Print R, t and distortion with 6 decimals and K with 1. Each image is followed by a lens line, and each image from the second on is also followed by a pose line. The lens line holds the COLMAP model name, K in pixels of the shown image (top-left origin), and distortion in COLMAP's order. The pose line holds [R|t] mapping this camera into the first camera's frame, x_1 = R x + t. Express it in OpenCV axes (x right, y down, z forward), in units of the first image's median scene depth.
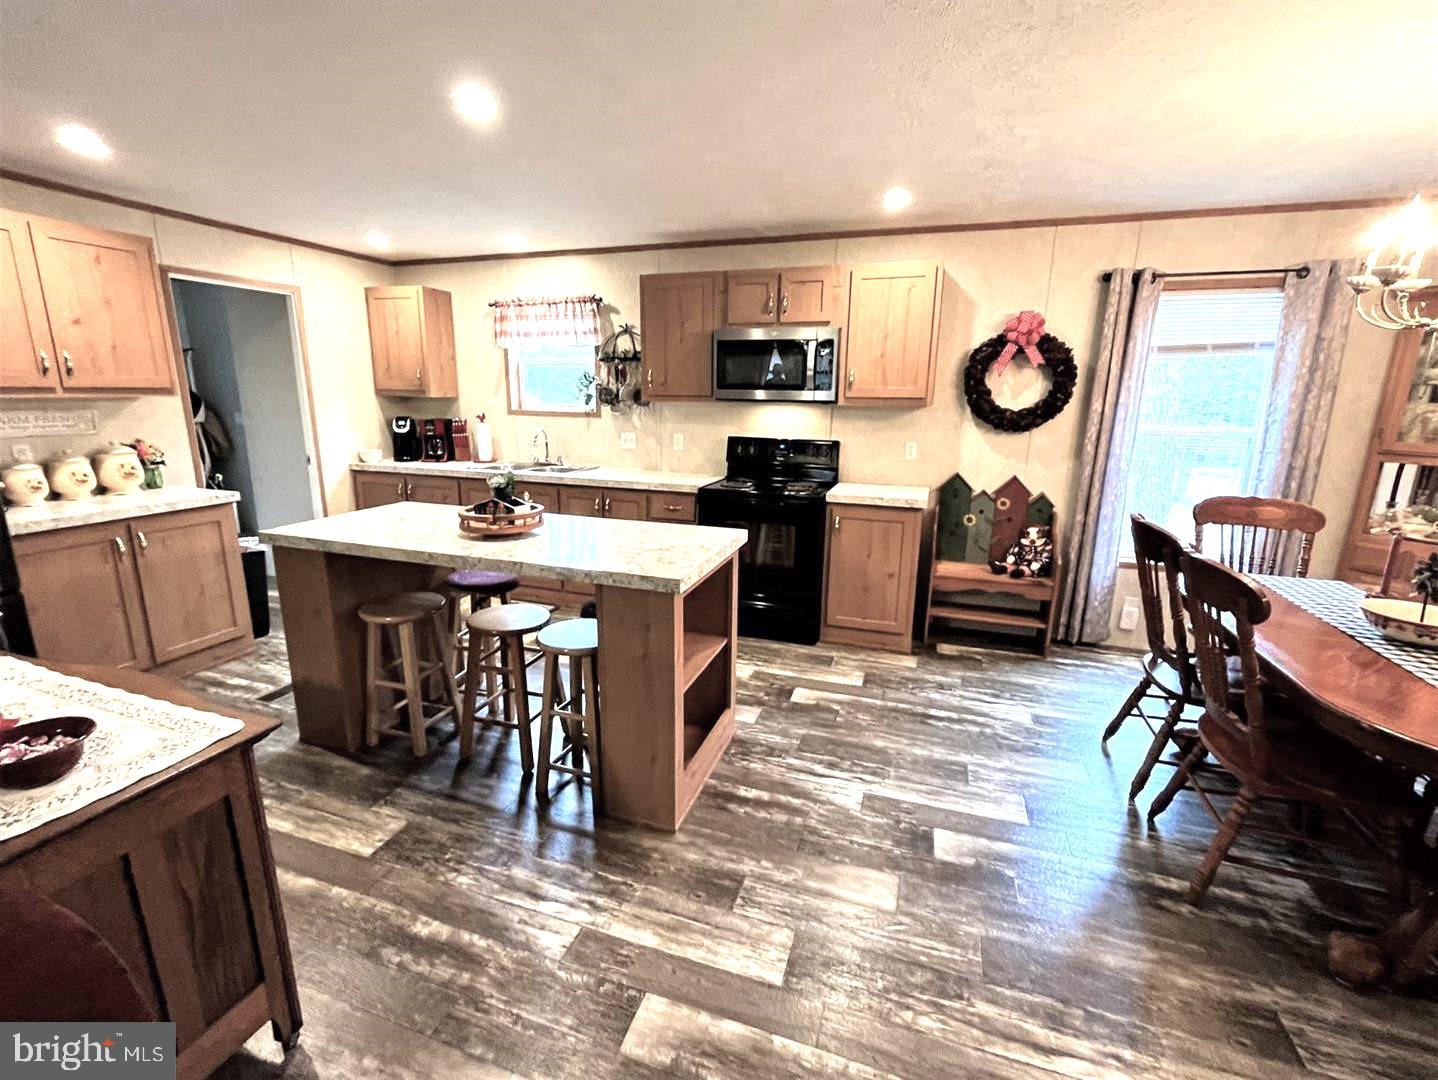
lens RADIAL K [[637.8, 0, 716.1], [0, 637.8, 543.1], [0, 0, 1]] dist [-0.003918, 0.000021]
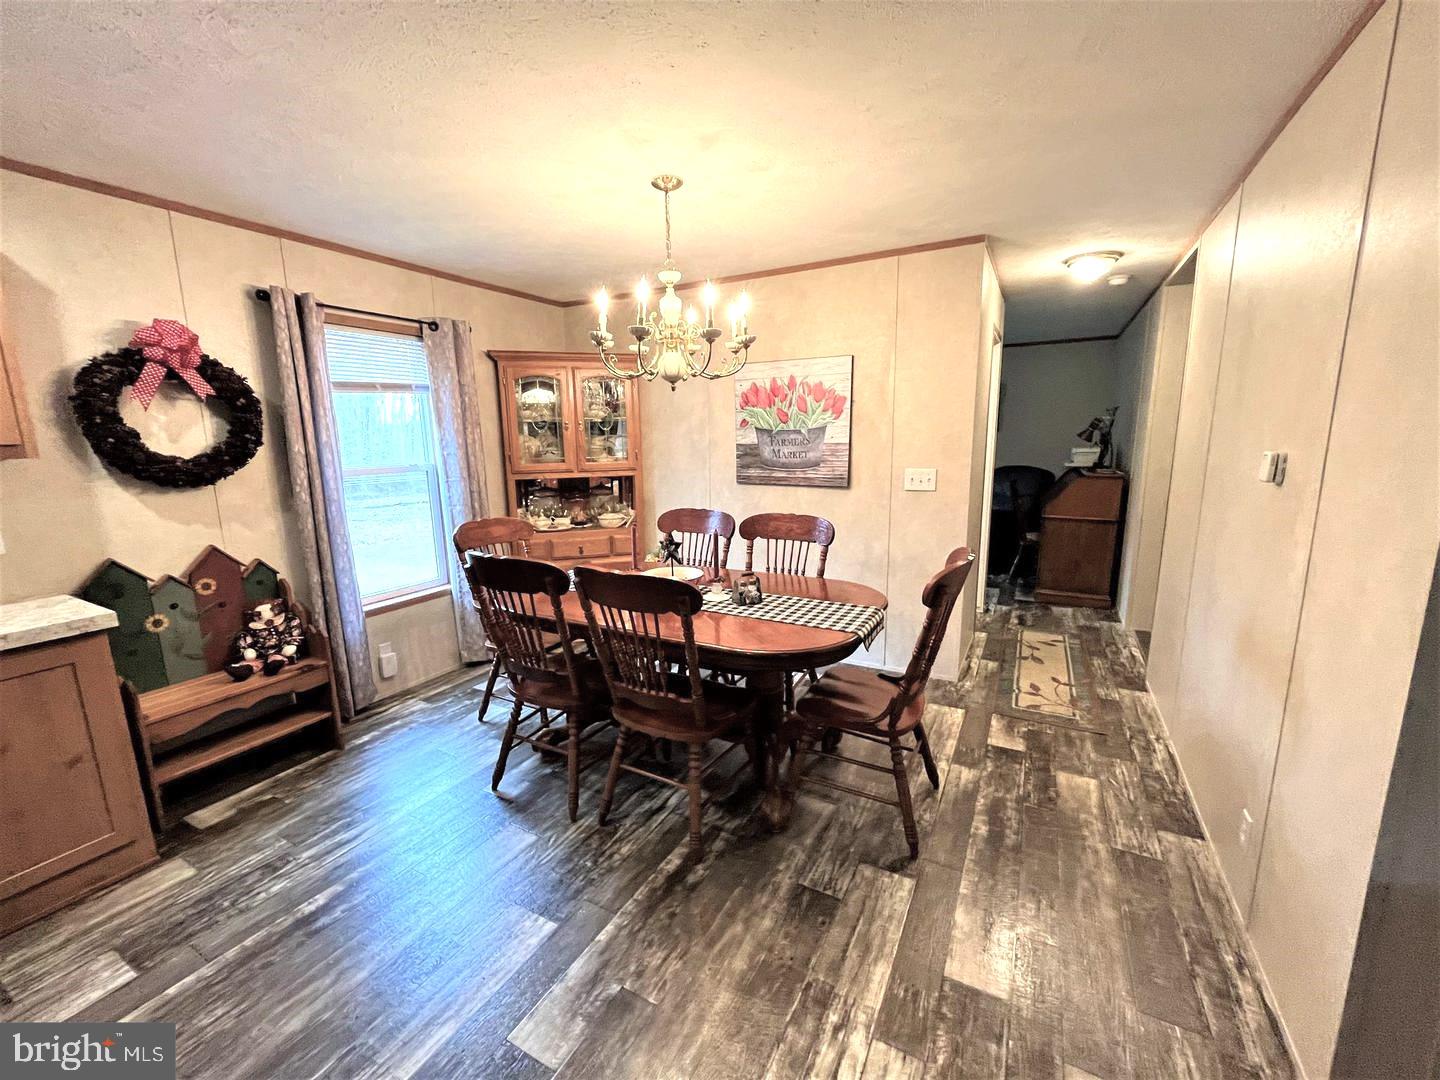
lens RADIAL K [[584.1, 0, 711.8], [0, 584.1, 544.2], [0, 0, 1]] dist [-0.002787, -0.000006]
pose [[0.178091, -0.195264, 0.964446, -0.077934], [0.246277, 0.957765, 0.148435, -0.068685], [-0.952697, 0.211086, 0.218659, 0.321135]]
